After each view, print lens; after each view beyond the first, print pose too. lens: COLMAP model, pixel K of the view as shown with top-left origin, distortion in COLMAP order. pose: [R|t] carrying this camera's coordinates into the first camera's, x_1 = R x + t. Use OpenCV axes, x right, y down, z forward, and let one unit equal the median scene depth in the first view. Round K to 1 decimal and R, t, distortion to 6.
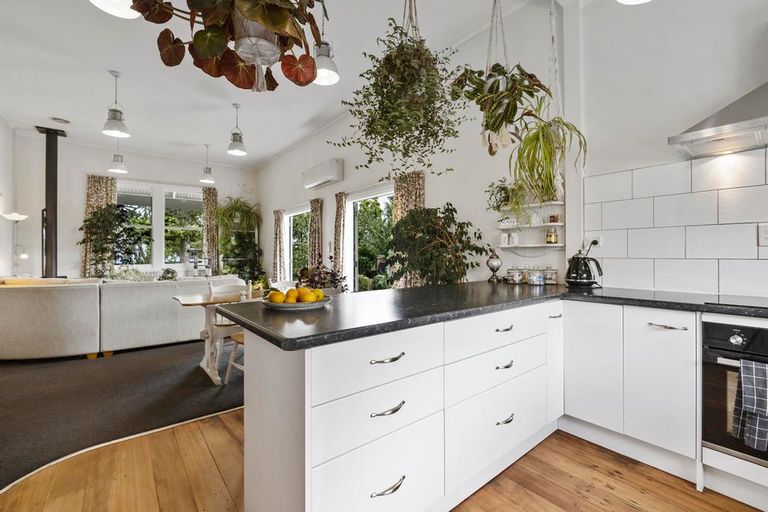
lens RADIAL K [[330.6, 0, 384.0], [0, 330.6, 256.0], [0, 0, 1]] dist [-0.001625, -0.000095]
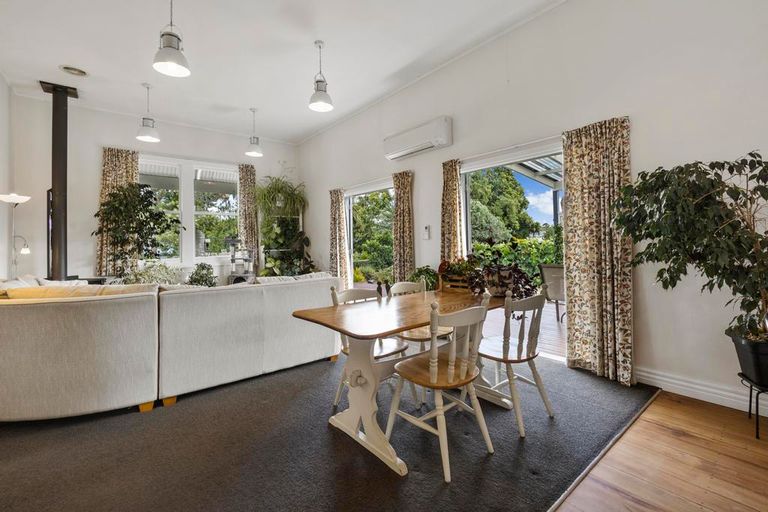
lens RADIAL K [[333.7, 0, 388.3], [0, 333.7, 238.9], [0, 0, 1]] dist [-0.001106, -0.000052]
pose [[0.999659, -0.016161, 0.020503, -0.236456], [0.016508, 0.999722, -0.016857, -0.000571], [-0.020225, 0.017190, 0.999648, 0.190243]]
